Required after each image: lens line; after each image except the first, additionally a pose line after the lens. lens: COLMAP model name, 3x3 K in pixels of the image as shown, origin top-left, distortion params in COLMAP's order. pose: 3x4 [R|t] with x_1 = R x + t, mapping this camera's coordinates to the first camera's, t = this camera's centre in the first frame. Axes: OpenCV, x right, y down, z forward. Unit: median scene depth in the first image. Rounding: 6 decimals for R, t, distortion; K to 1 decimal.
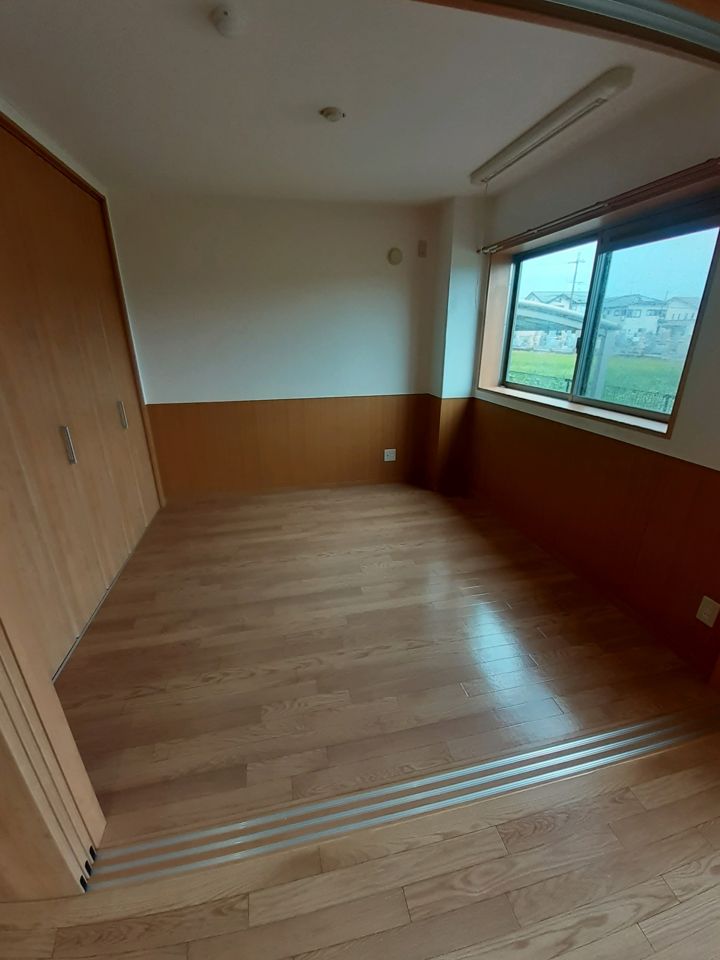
lens RADIAL K [[380.6, 0, 356.3], [0, 380.6, 476.2], [0, 0, 1]] dist [0.019082, -0.016167]
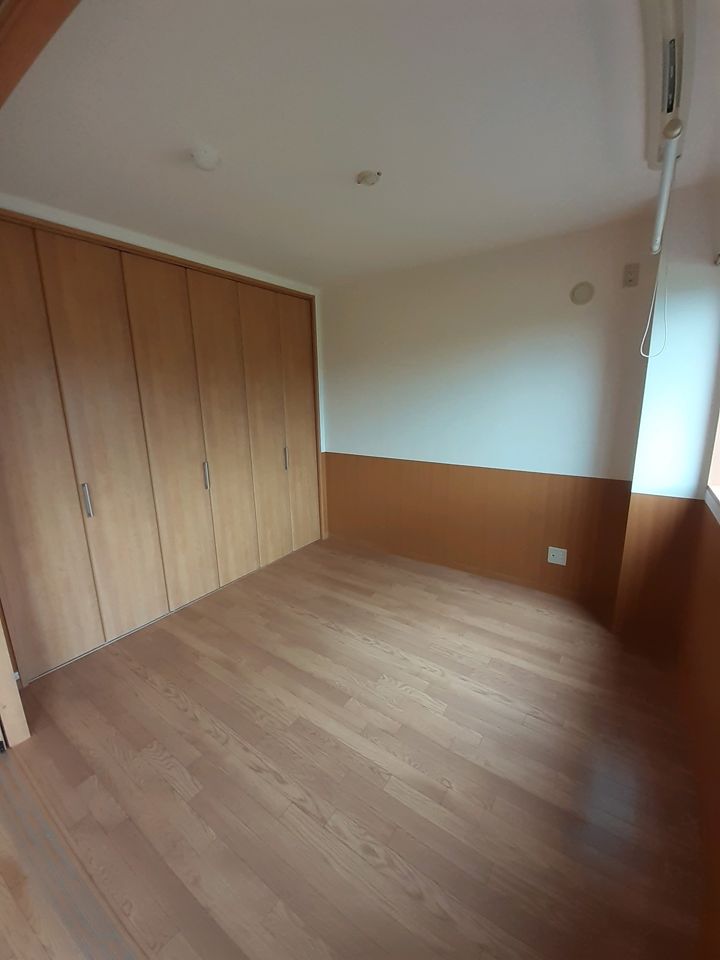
lens RADIAL K [[380.6, 0, 356.3], [0, 380.6, 476.2], [0, 0, 1]] dist [0.019082, -0.016167]
pose [[0.677509, 0.152525, -0.719526, 0.450799], [-0.240961, 0.970303, -0.021206, -0.130368], [0.694924, 0.187745, 0.694141, 0.291672]]
